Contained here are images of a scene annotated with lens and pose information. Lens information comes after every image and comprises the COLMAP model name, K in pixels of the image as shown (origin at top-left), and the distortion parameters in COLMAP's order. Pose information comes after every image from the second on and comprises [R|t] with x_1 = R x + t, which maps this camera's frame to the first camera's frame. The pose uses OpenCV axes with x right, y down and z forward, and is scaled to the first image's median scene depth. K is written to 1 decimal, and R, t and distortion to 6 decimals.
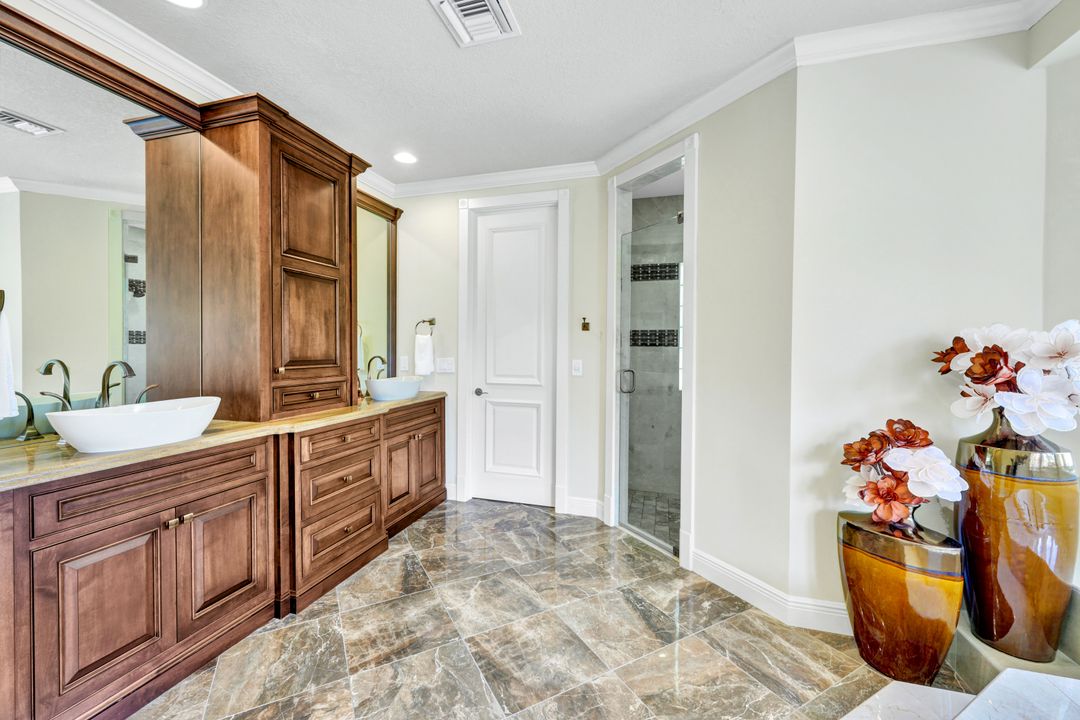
lens RADIAL K [[443.4, 0, 537.1], [0, 443.4, 357.5], [0, 0, 1]] dist [0.002895, 0.000318]
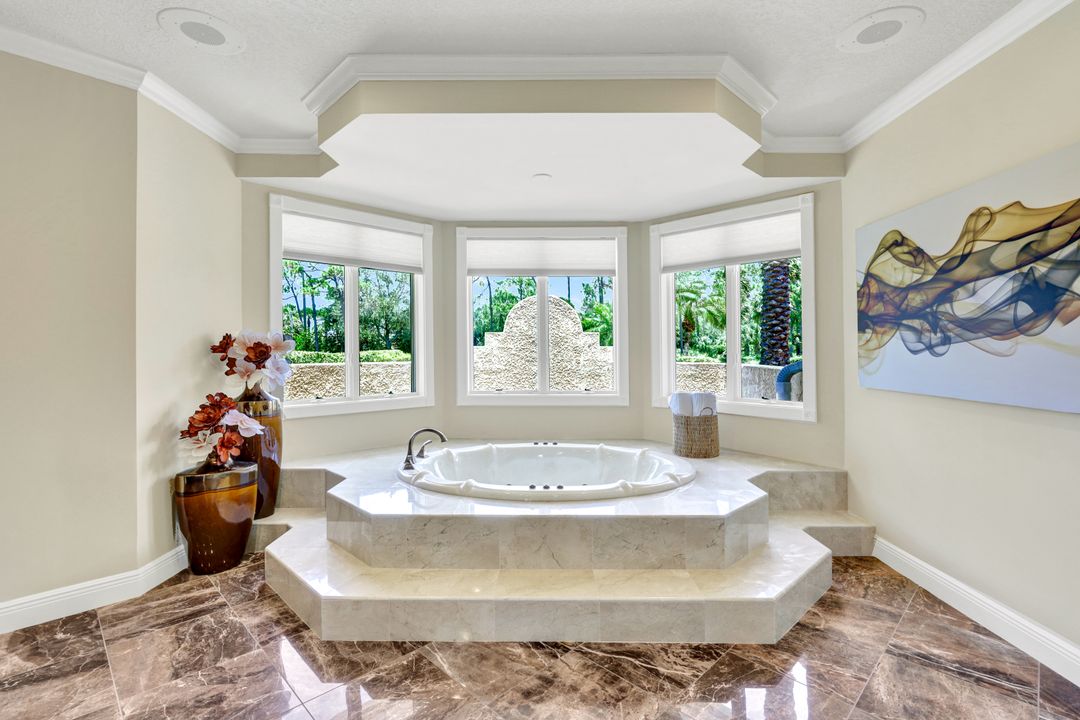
lens RADIAL K [[523.1, 0, 539.1], [0, 523.1, 352.7], [0, 0, 1]] dist [-0.000534, -0.000099]
pose [[-0.287948, -0.012210, 0.957568, -0.985815], [0.021894, 0.999573, 0.019329, 0.000146], [-0.957396, 0.026531, -0.287558, 0.433130]]
